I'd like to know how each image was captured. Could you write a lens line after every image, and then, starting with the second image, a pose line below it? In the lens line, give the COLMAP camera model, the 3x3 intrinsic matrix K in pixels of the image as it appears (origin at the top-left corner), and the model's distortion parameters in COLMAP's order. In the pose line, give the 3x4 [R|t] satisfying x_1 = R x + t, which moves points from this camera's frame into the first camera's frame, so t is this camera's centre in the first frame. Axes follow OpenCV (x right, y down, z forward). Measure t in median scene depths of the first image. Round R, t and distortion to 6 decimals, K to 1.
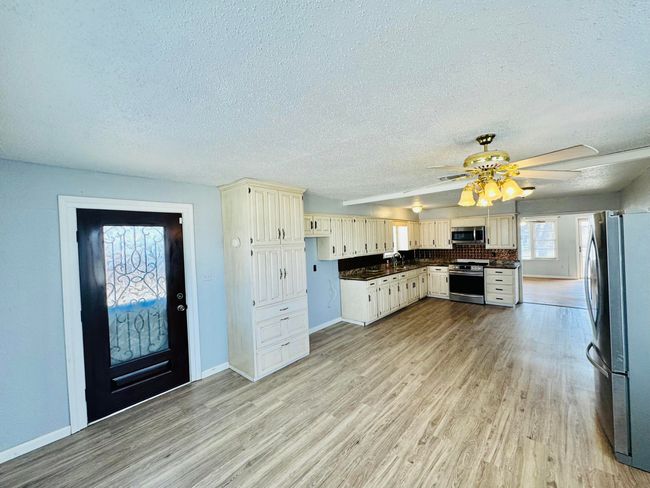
lens RADIAL K [[261.3, 0, 321.2], [0, 261.3, 244.1], [0, 0, 1]] dist [-0.001003, -0.000230]
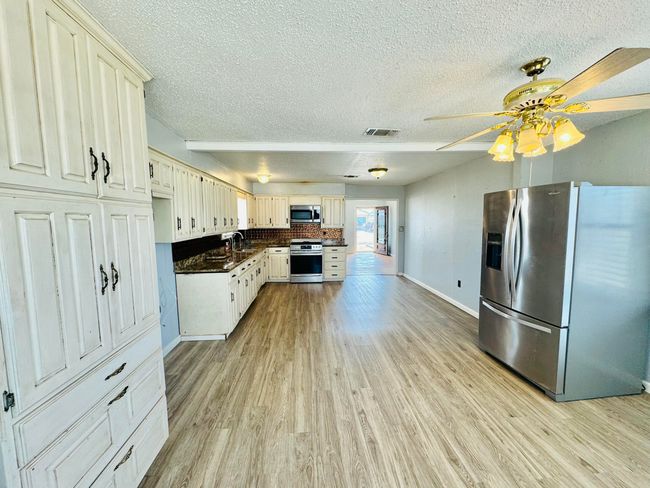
lens RADIAL K [[261.3, 0, 325.1], [0, 261.3, 243.9], [0, 0, 1]] dist [-0.001003, -0.000230]
pose [[0.679398, -0.032781, 0.733037, -0.150224], [-0.011543, 0.998401, 0.055345, 0.030728], [-0.733679, -0.046063, 0.677933, 0.388286]]
